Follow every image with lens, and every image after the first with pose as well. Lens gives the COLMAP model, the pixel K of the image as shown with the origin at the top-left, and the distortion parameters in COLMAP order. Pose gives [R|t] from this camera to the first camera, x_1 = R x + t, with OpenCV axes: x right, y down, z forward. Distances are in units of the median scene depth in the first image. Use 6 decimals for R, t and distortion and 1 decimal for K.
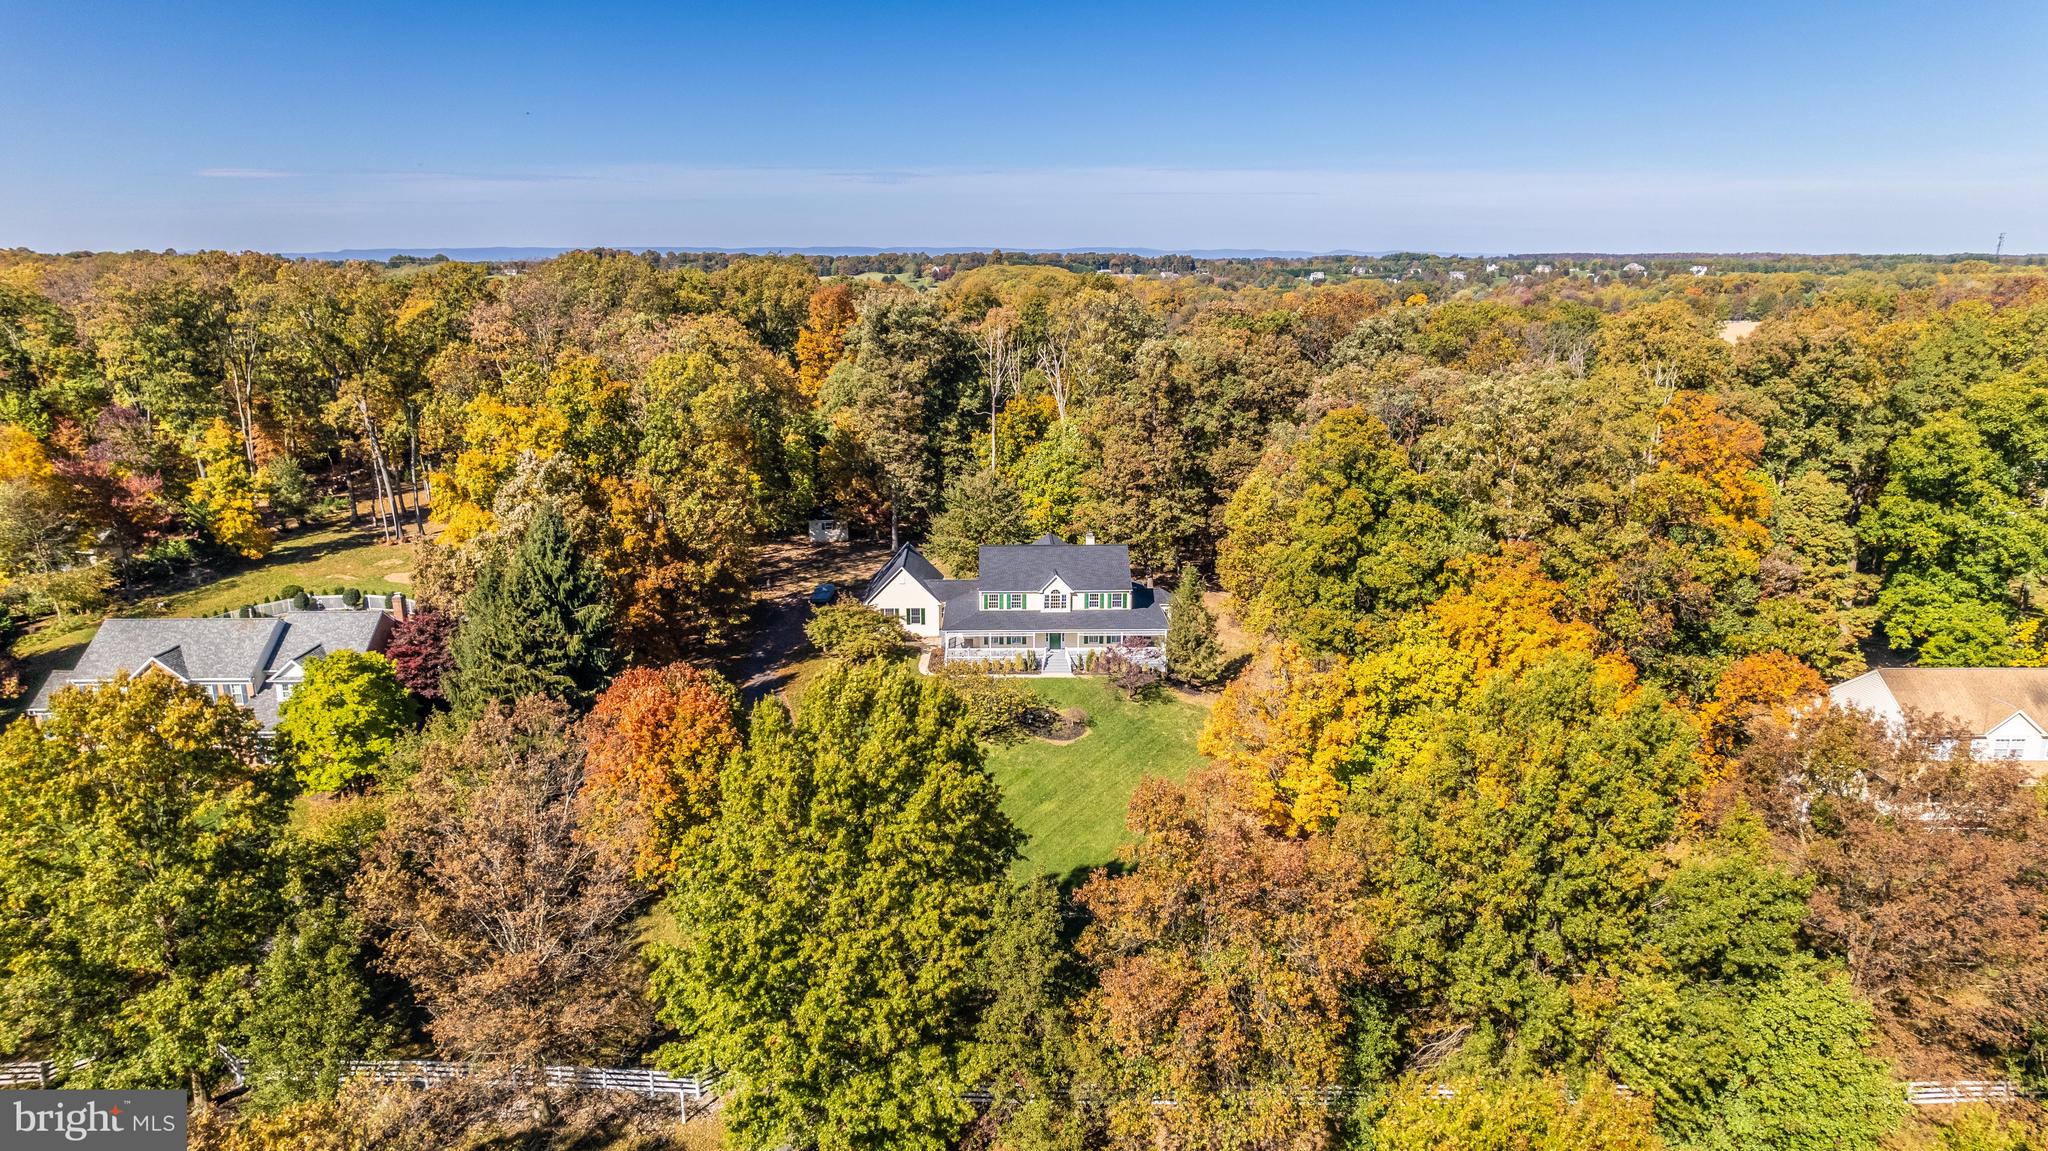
lens RADIAL K [[1307.0, 0, 1017.1], [0, 1307.0, 566.7], [0, 0, 1]] dist [-0.039562, 0.059527]
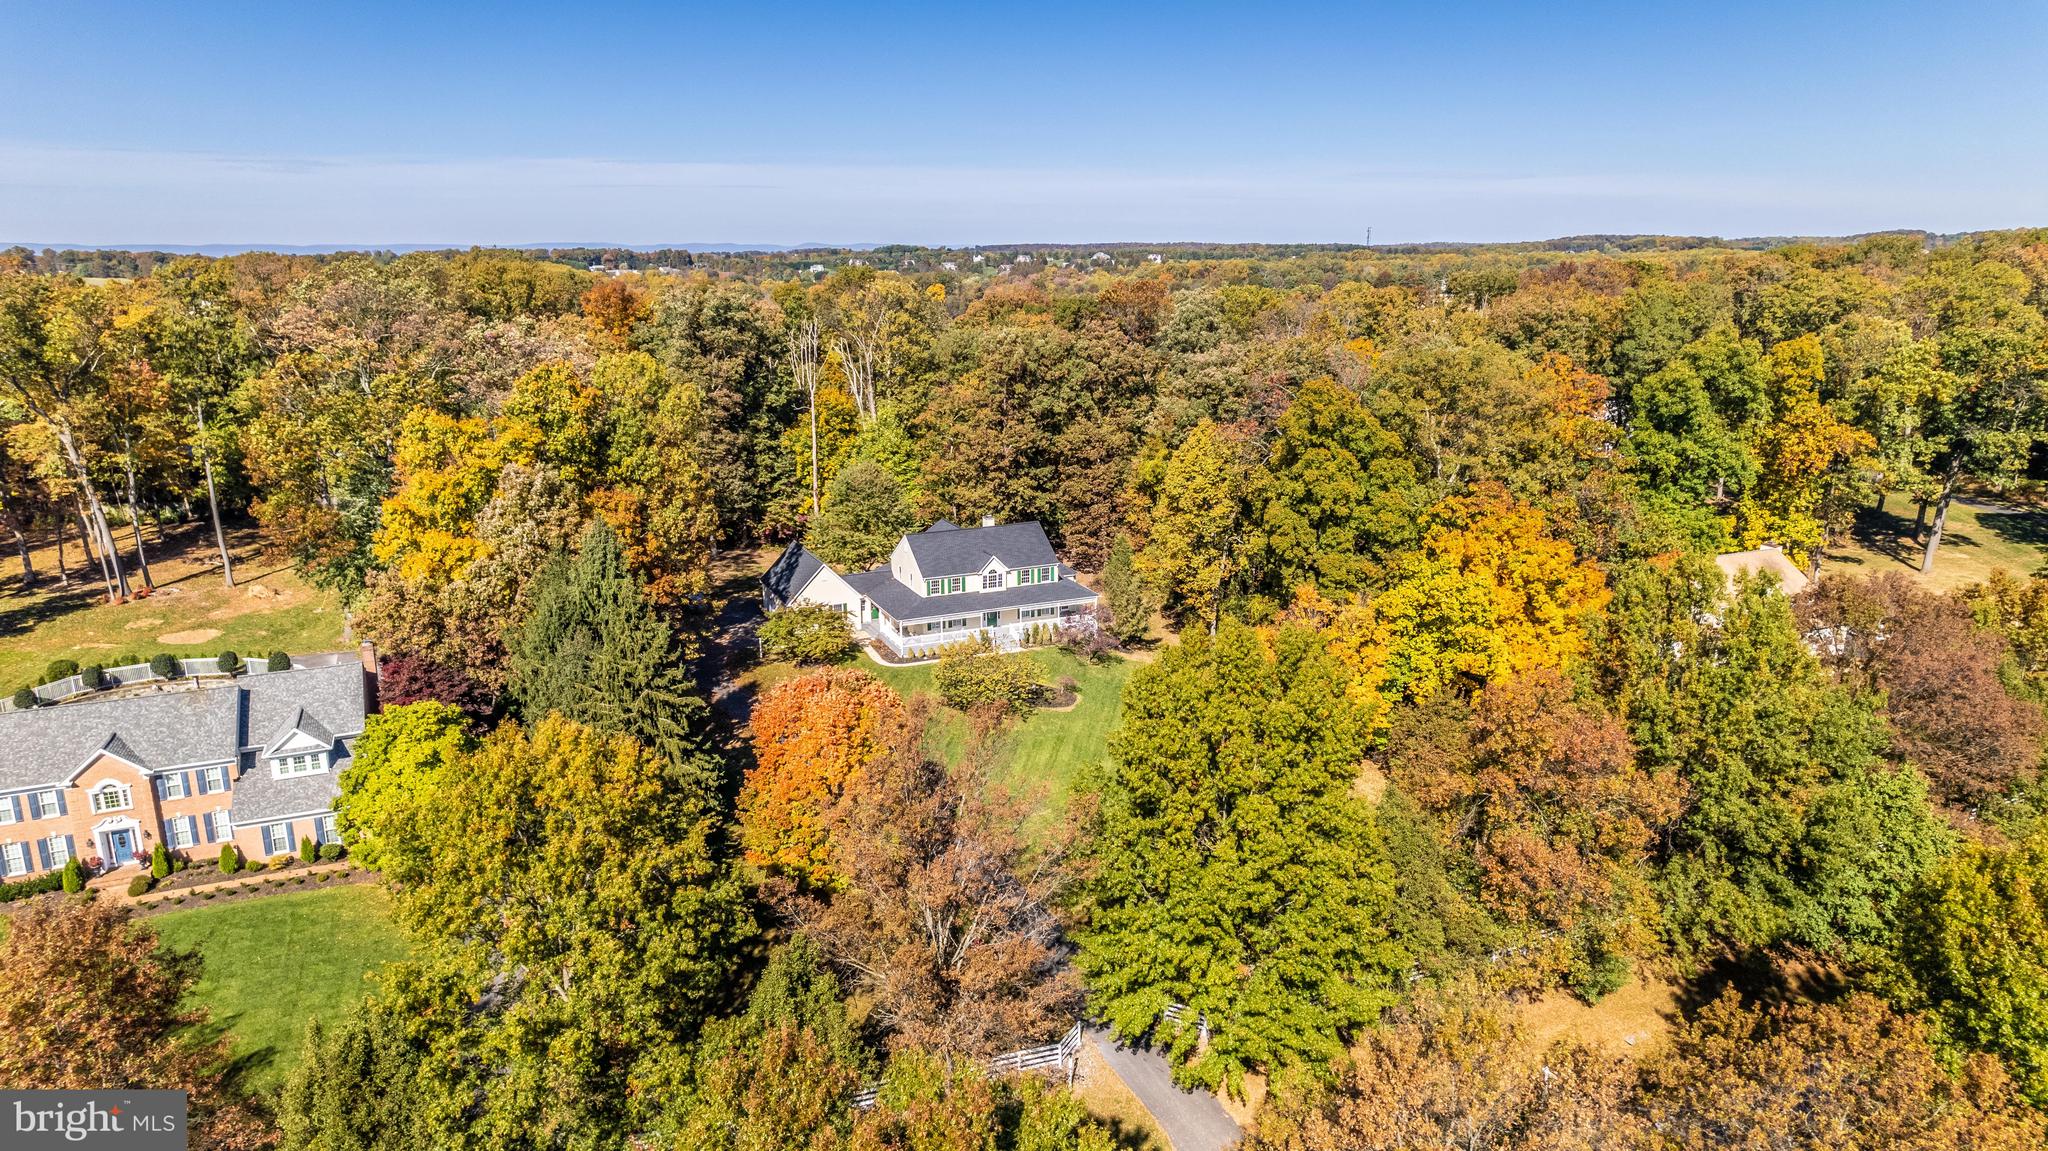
lens RADIAL K [[1307.0, 0, 1017.1], [0, 1307.0, 566.7], [0, 0, 1]] dist [-0.039562, 0.059527]
pose [[0.924982, -0.096362, 0.367590, -0.278981], [0.094661, 0.995251, 0.022700, -0.005399], [-0.368032, 0.013800, 0.929711, 0.022882]]
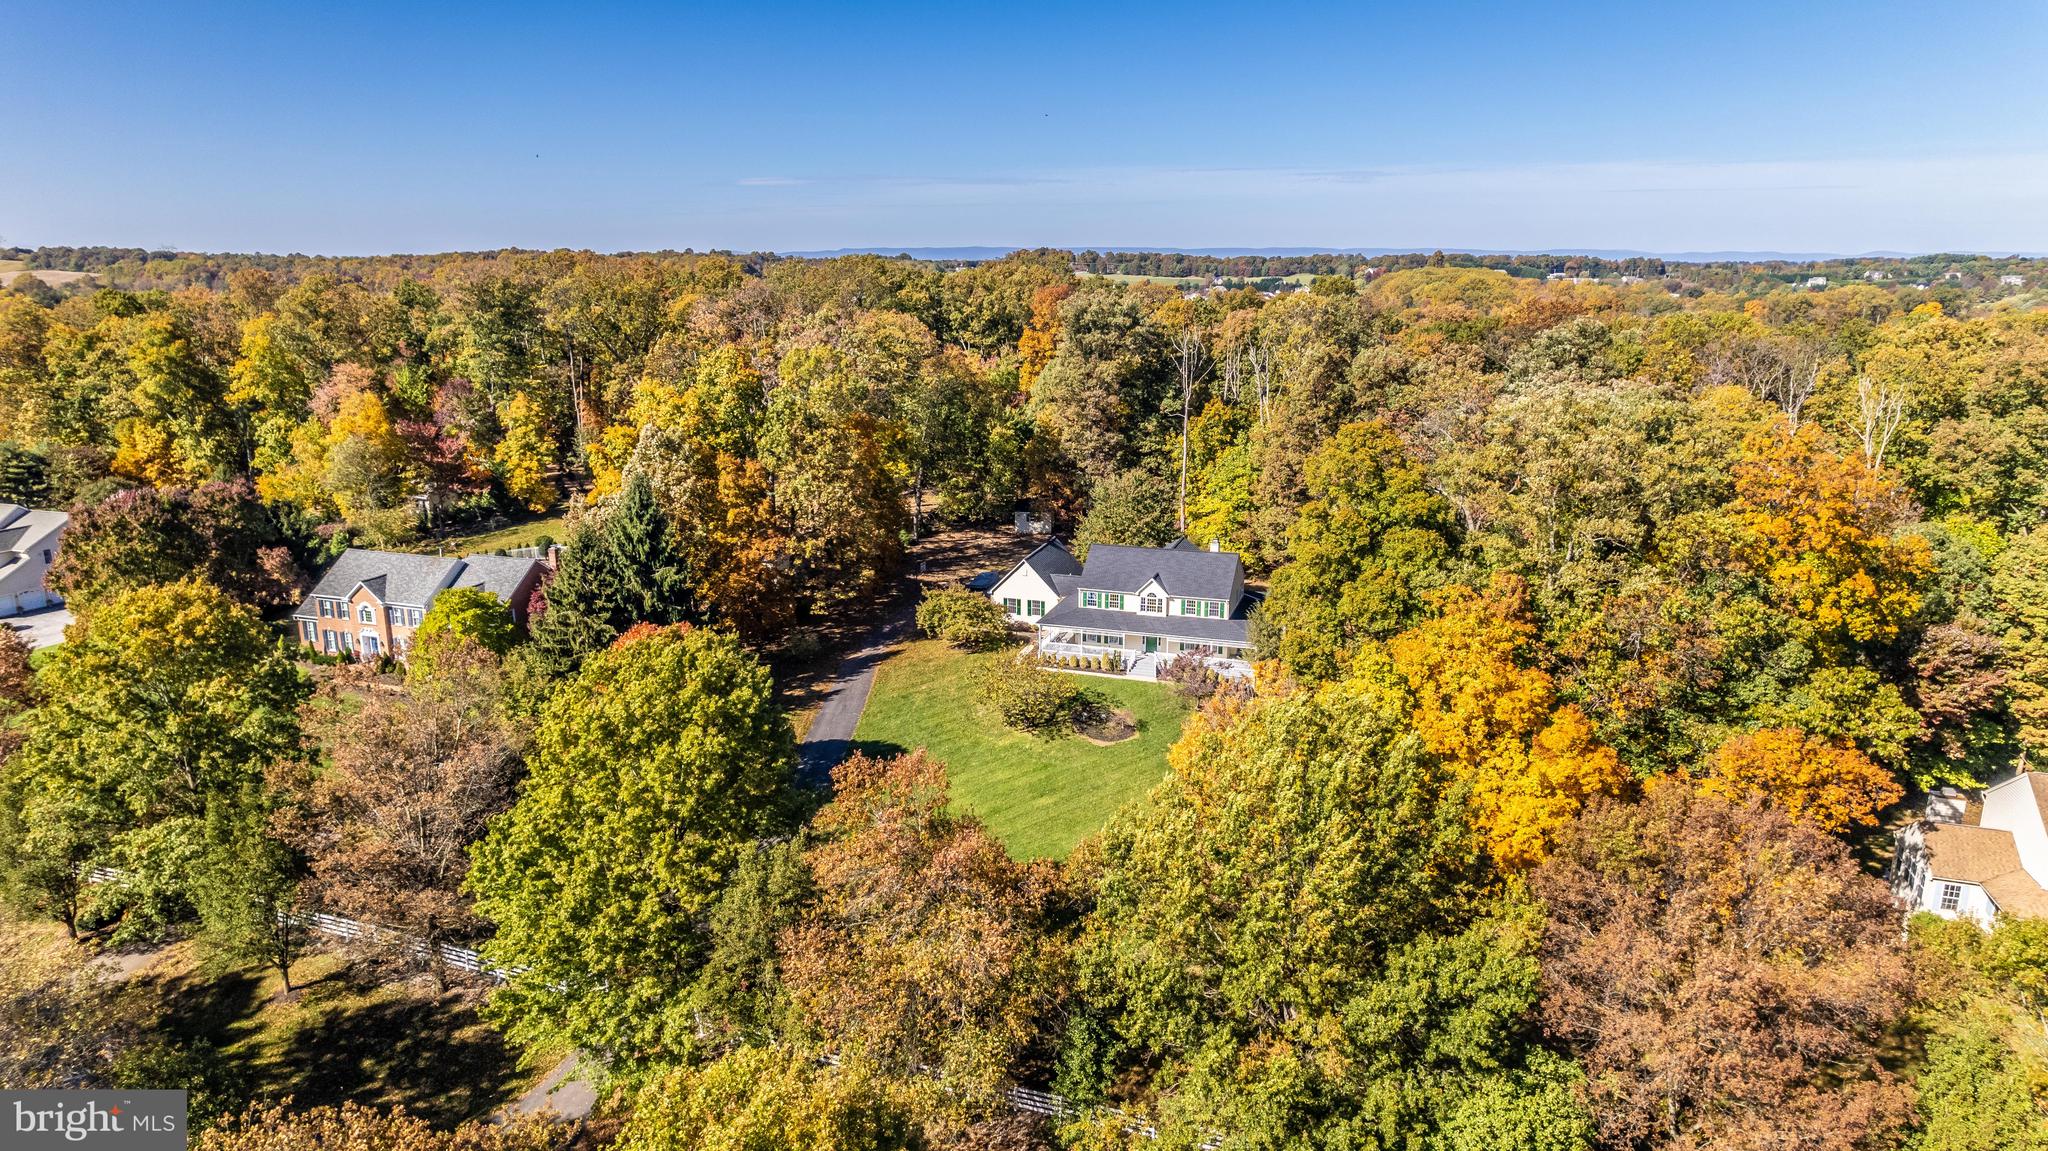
lens RADIAL K [[1307.0, 0, 1017.1], [0, 1307.0, 566.7], [0, 0, 1]] dist [-0.039562, 0.059527]
pose [[0.944525, 0.078573, -0.318901, 0.207163], [-0.078668, 0.996821, 0.012602, -0.005674], [0.318878, 0.013184, 0.947704, 0.020212]]
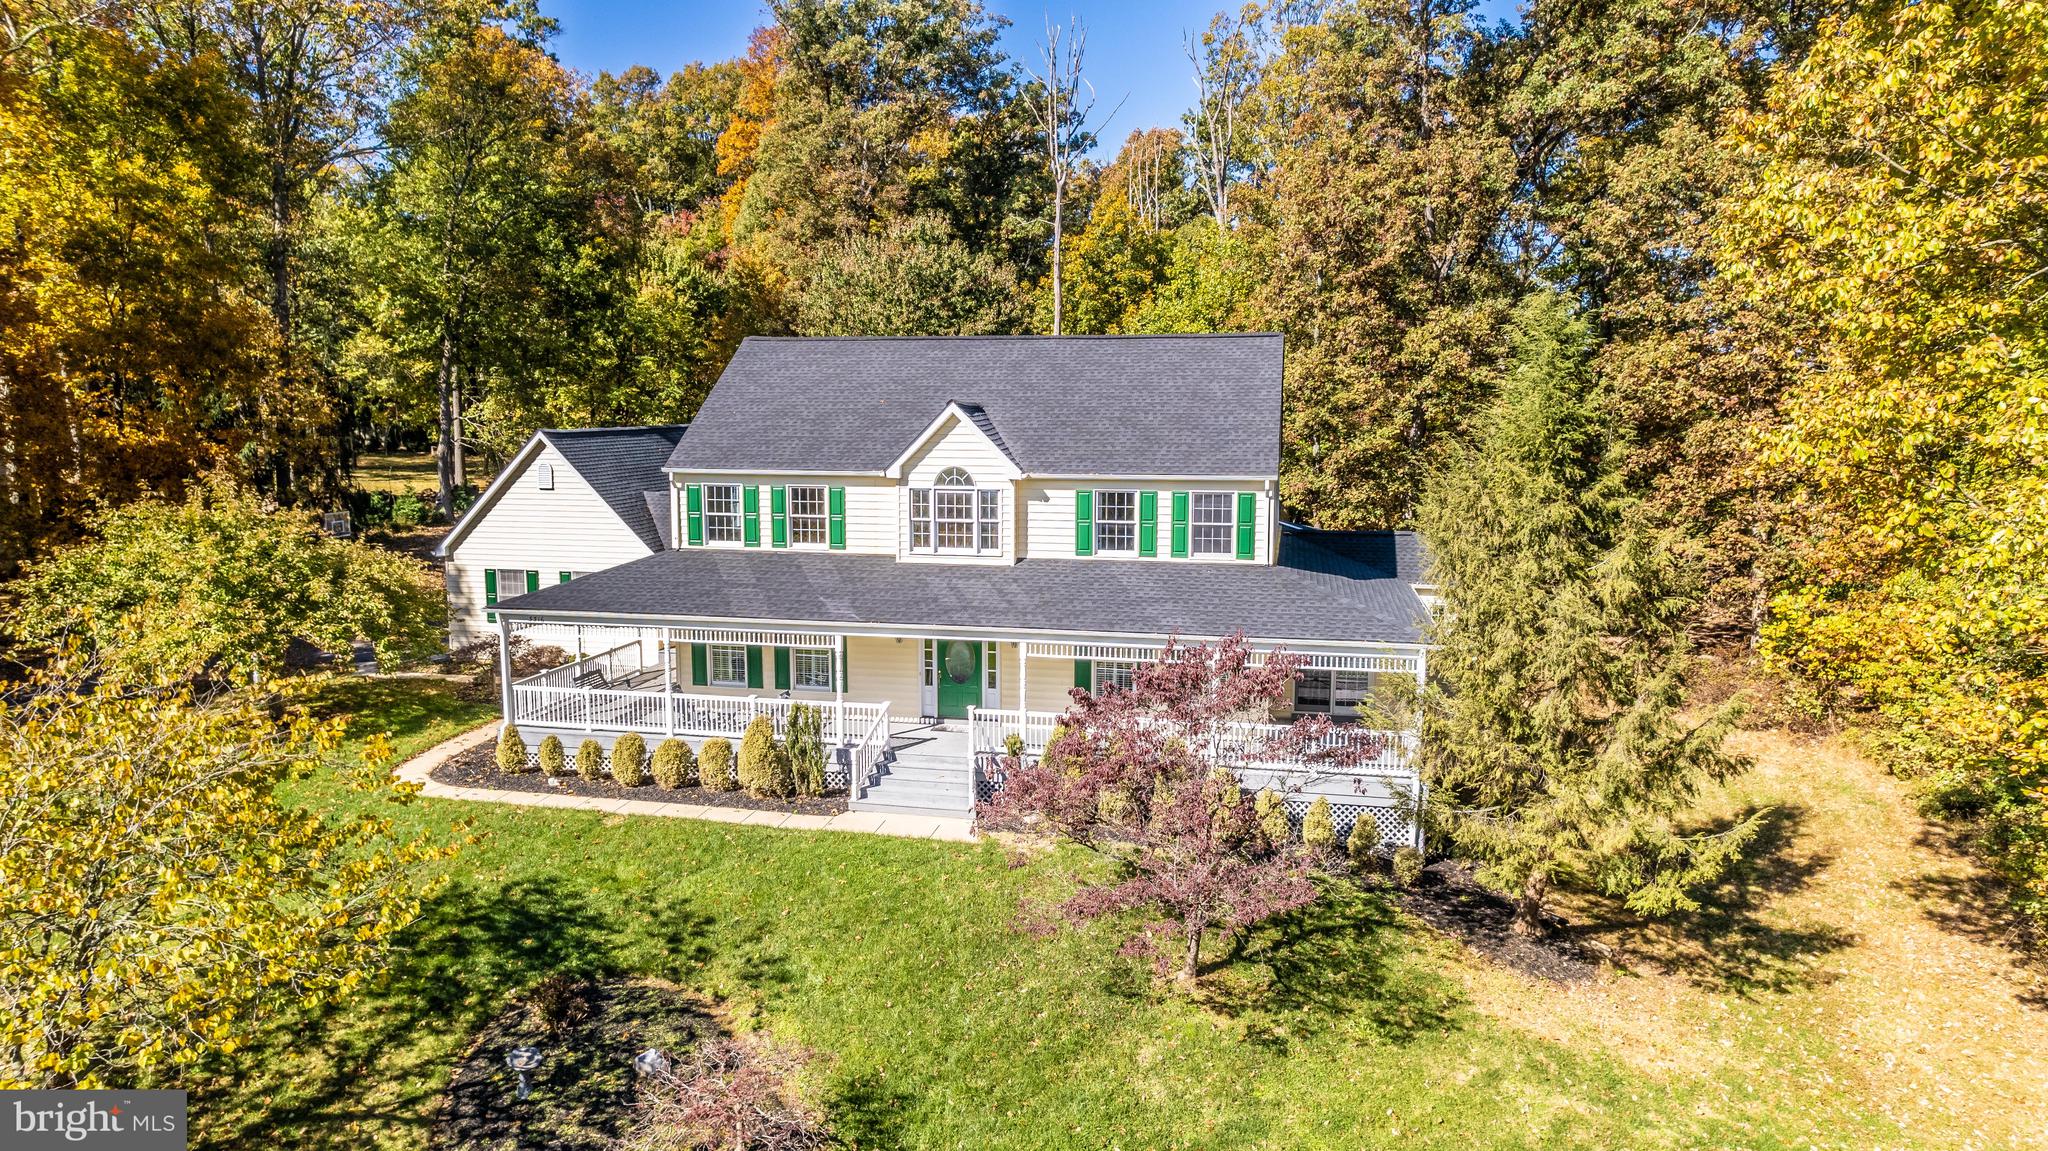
lens RADIAL K [[1307.0, 0, 1017.1], [0, 1307.0, 566.7], [0, 0, 1]] dist [-0.039562, 0.059527]
pose [[0.974939, 0.033441, -0.219943, 0.078856], [-0.056408, 0.993489, -0.098986, 0.049369], [0.215201, 0.108912, 0.970478, 0.642770]]
